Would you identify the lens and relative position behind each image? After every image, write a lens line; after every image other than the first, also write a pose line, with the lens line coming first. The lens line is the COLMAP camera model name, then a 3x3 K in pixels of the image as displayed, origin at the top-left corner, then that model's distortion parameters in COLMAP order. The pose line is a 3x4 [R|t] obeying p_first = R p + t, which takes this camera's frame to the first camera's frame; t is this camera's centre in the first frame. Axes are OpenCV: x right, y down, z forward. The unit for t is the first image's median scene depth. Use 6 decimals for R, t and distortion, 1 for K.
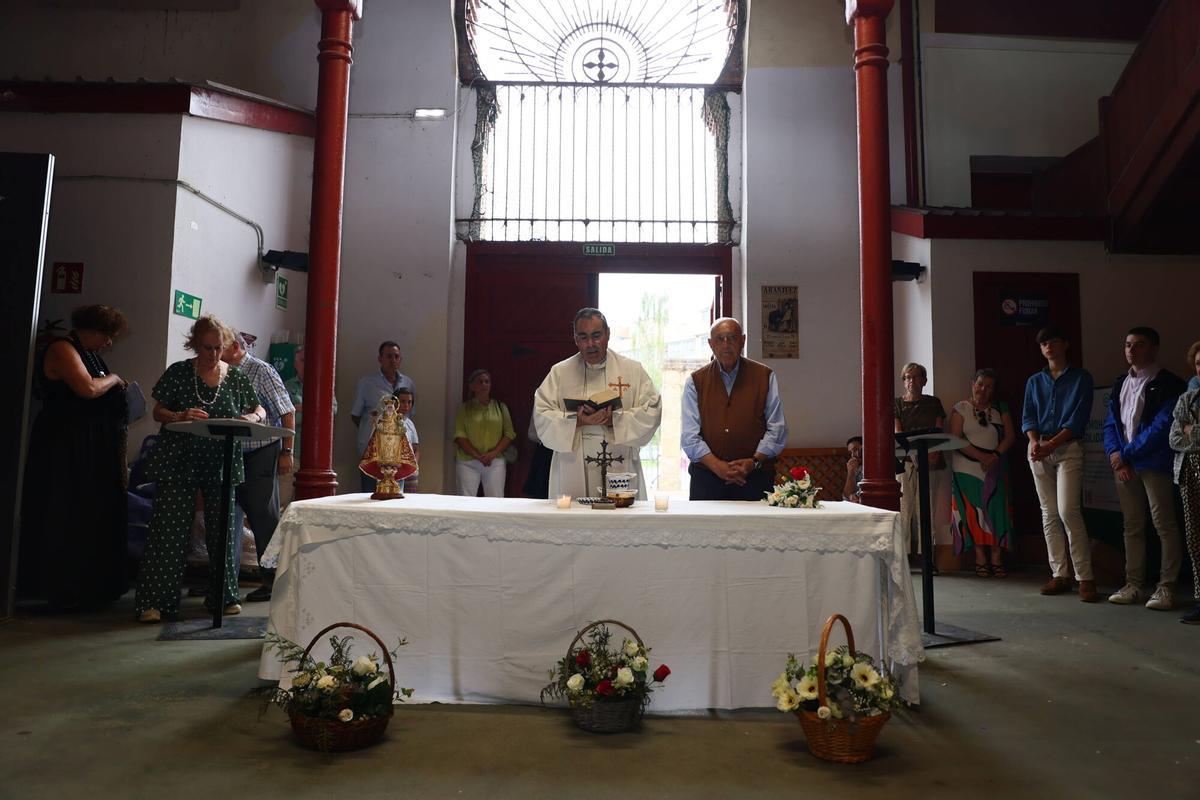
lens RADIAL K [[823.6, 0, 589.9], [0, 823.6, 399.6], [0, 0, 1]] dist [-0.103122, 0.084628]
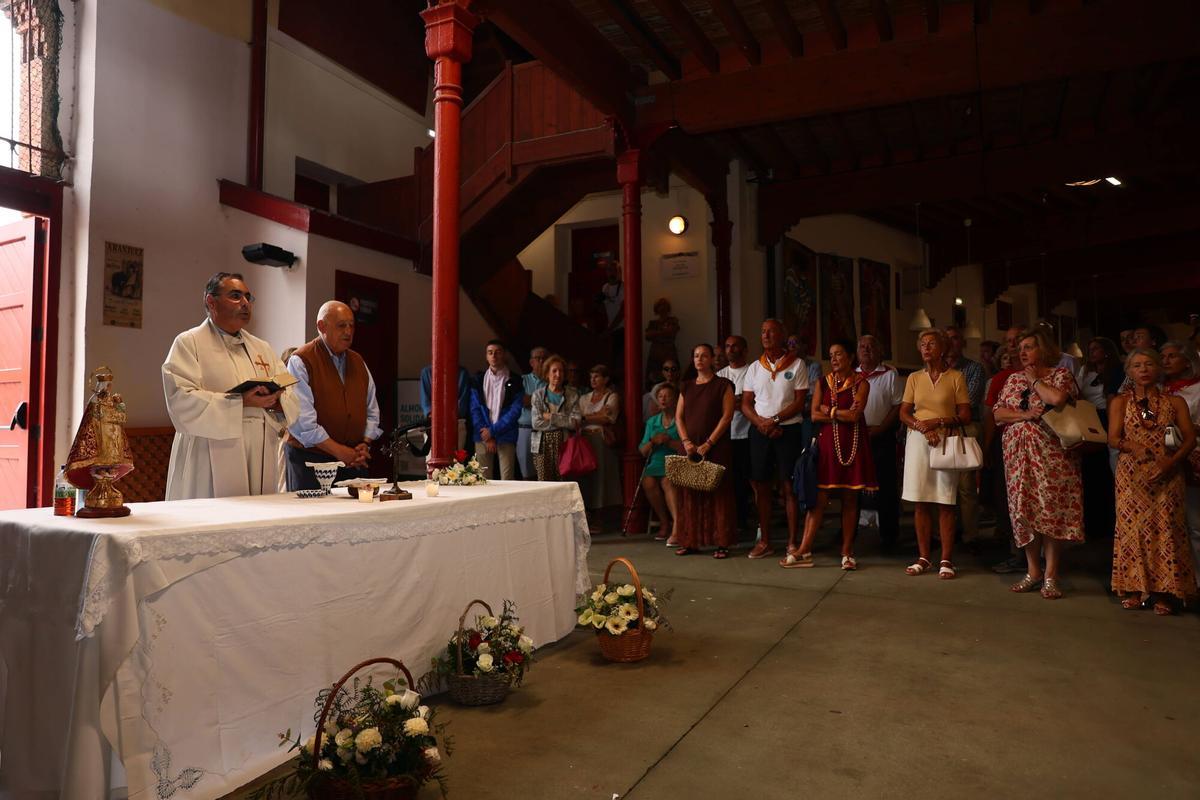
lens RADIAL K [[823.6, 0, 590.3], [0, 823.6, 398.3], [0, 0, 1]] dist [-0.103122, 0.084628]
pose [[0.429468, 0.020392, 0.902852, -0.339119], [-0.052769, 0.998604, 0.002546, -0.001502], [-0.901539, -0.048736, 0.429944, 0.162185]]
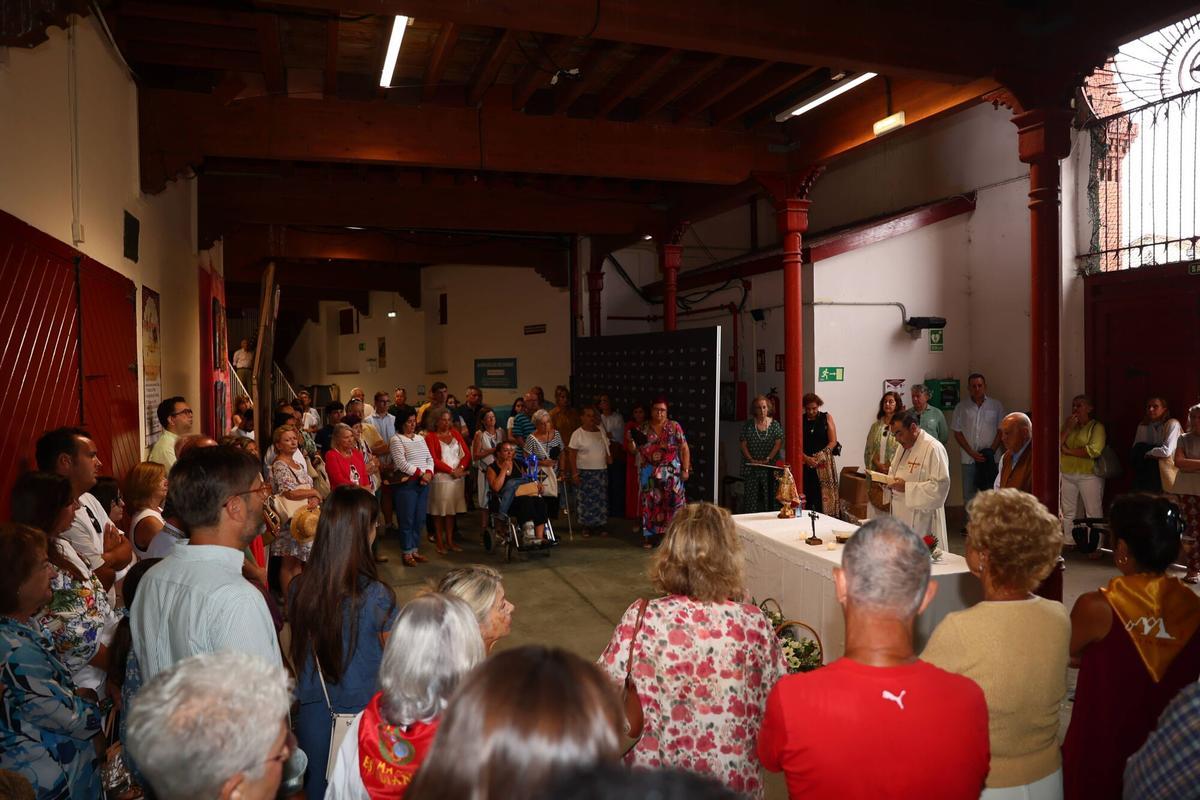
lens RADIAL K [[823.6, 0, 594.4], [0, 823.6, 398.9], [0, 0, 1]] dist [-0.103122, 0.084628]
pose [[0.333169, 0.012572, -0.942783, 0.681033], [0.085567, 0.995382, 0.043512, -0.133589], [0.938976, -0.095168, 0.330554, -0.011334]]
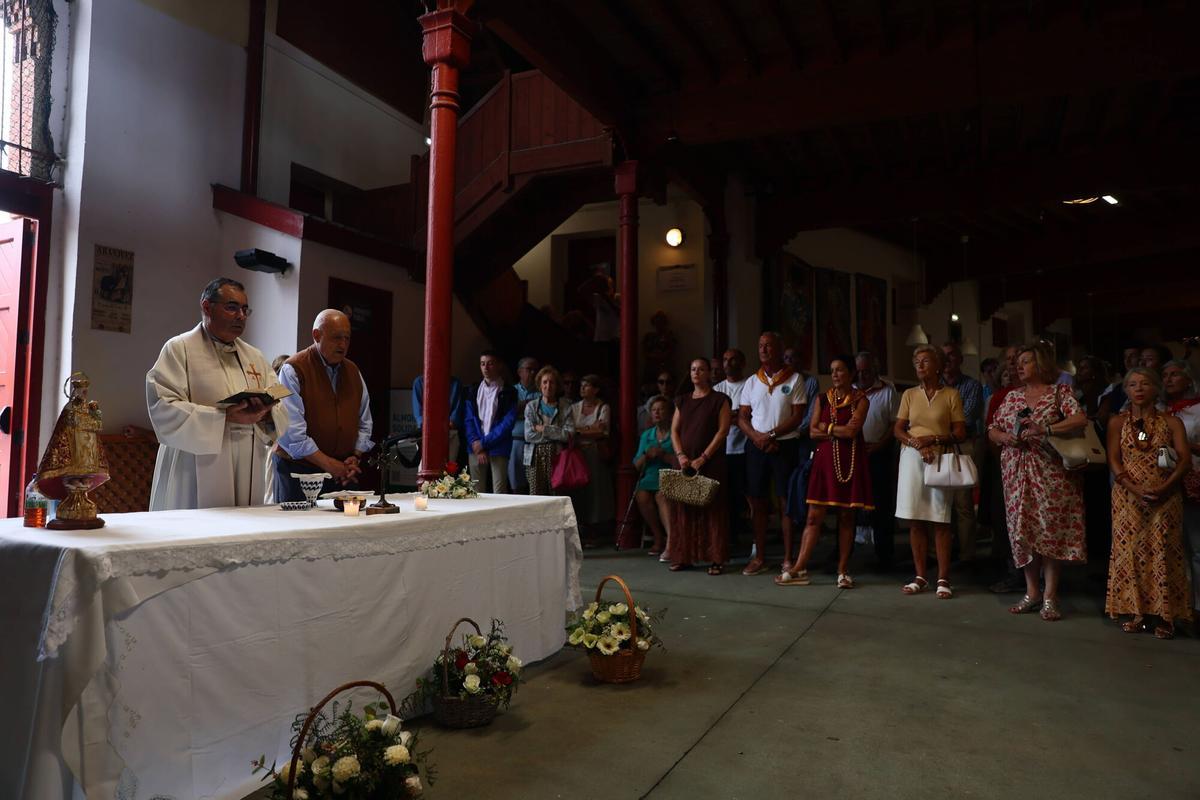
lens RADIAL K [[823.6, 0, 592.2], [0, 823.6, 394.5], [0, 0, 1]] dist [-0.103122, 0.084628]
pose [[0.421157, 0.042428, 0.905995, -0.329024], [-0.066119, 0.997684, -0.015986, -0.002723], [-0.904574, -0.053171, 0.422987, 0.166693]]
